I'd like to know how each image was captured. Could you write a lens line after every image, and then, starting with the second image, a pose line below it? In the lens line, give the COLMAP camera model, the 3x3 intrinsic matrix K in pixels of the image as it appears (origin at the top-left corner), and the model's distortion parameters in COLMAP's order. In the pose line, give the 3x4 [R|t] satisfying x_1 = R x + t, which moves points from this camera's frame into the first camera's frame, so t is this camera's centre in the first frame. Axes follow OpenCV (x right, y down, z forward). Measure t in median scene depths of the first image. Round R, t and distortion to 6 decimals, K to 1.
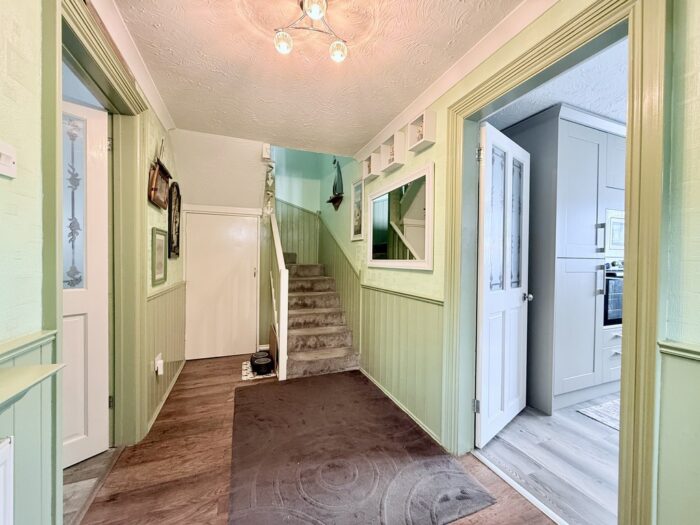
lens RADIAL K [[280.8, 0, 352.3], [0, 280.8, 262.4], [0, 0, 1]] dist [-0.002078, -0.000326]
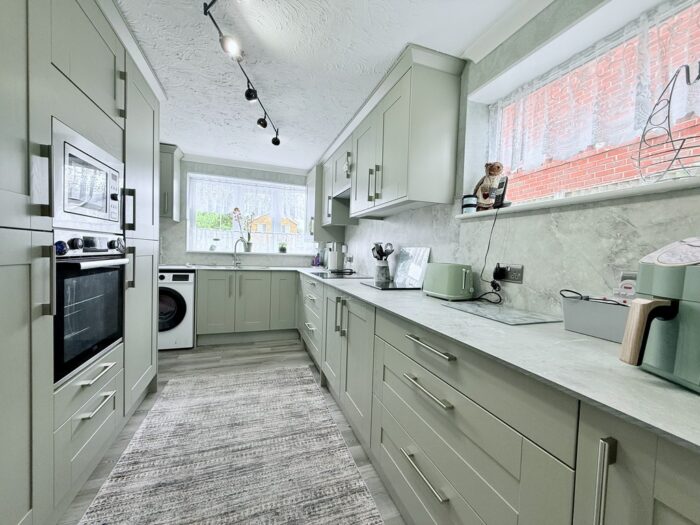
lens RADIAL K [[280.8, 0, 350.7], [0, 280.8, 262.0], [0, 0, 1]] dist [-0.002078, -0.000326]
pose [[0.035494, -0.047078, 0.998260, 0.487069], [-0.019845, 0.998660, 0.047803, 0.004309], [-0.999173, -0.021507, 0.034512, 0.528089]]
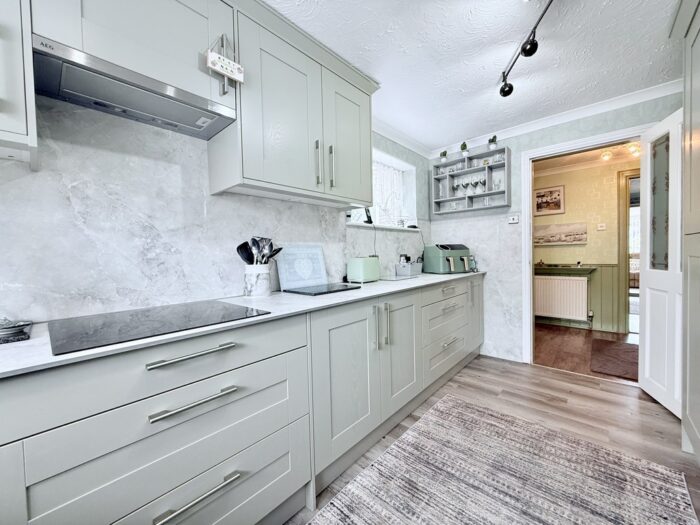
lens RADIAL K [[280.8, 0, 348.0], [0, 280.8, 261.3], [0, 0, 1]] dist [-0.002078, -0.000326]
pose [[-0.897962, 0.024683, -0.439381, 1.524068], [0.013883, 0.999518, 0.027777, 0.020666], [0.439854, 0.018842, -0.897871, 1.088875]]
